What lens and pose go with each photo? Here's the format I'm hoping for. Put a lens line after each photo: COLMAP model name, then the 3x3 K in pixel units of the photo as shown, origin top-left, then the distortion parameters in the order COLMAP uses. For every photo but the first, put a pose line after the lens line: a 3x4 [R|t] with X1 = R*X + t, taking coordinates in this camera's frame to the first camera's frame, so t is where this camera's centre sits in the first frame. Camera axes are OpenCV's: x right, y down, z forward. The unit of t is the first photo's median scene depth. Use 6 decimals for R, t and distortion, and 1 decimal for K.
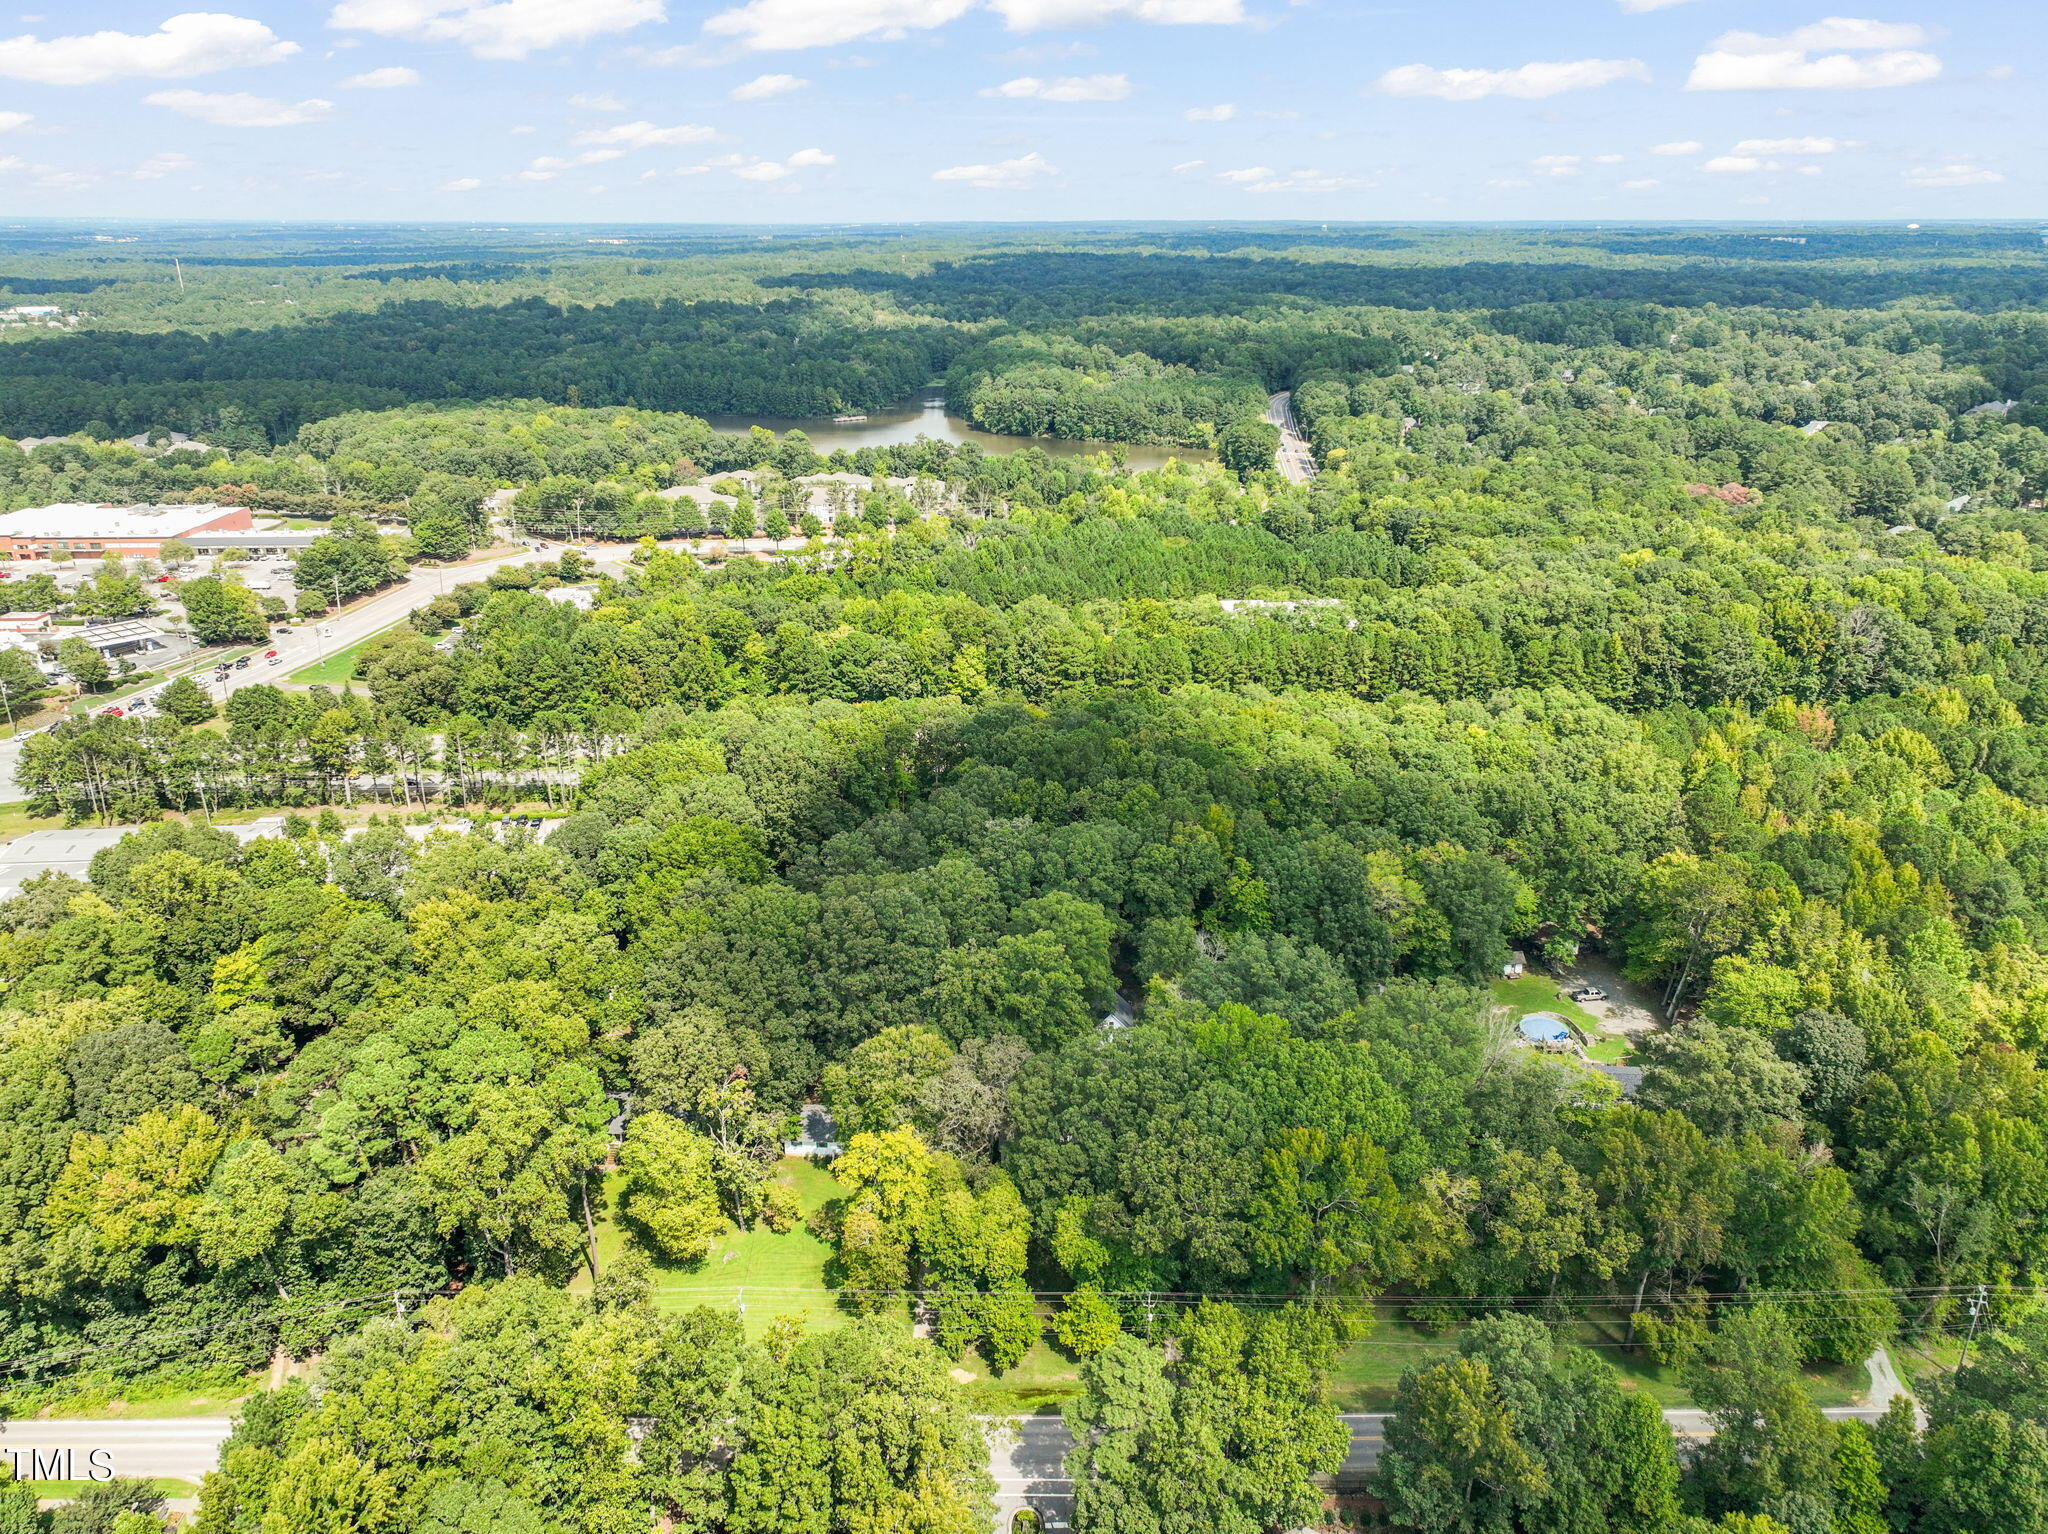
lens RADIAL K [[1443.9, 0, 1024.0], [0, 1443.9, 767.0], [0, 0, 1]] dist [-0.011335, 0.024454]
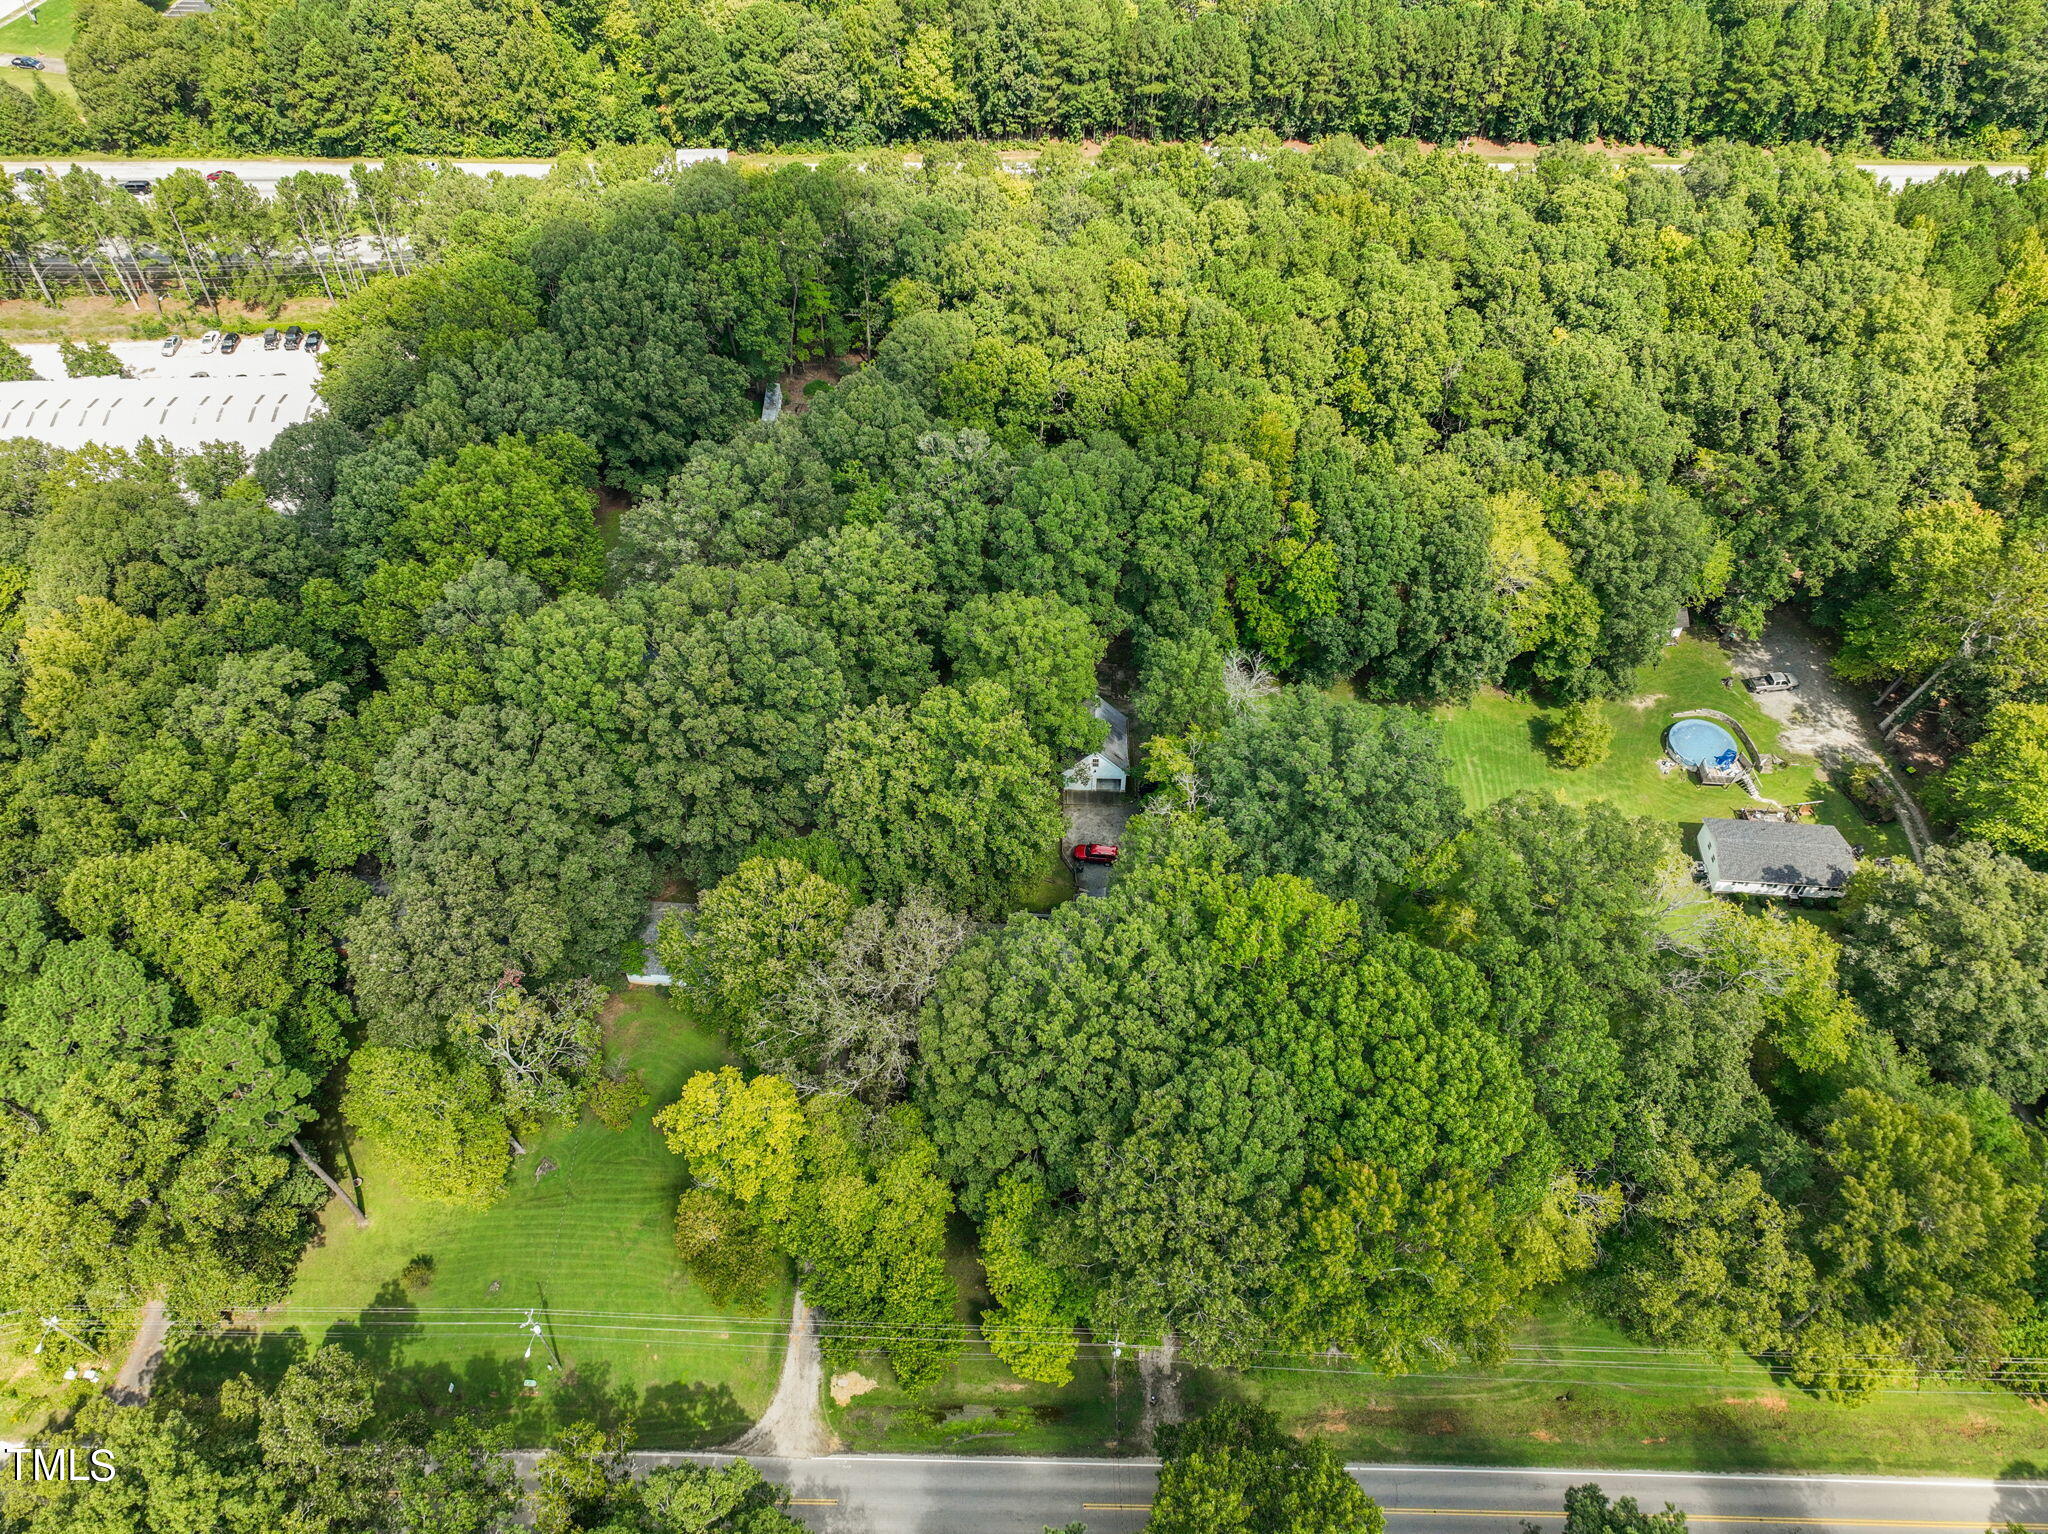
lens RADIAL K [[1443.9, 0, 1024.0], [0, 1443.9, 767.0], [0, 0, 1]] dist [-0.011335, 0.024454]
pose [[0.999820, 0.015160, -0.011369, 0.026635], [-0.008222, 0.887635, 0.460474, -0.112716], [0.017072, -0.460298, 0.887600, 0.296172]]
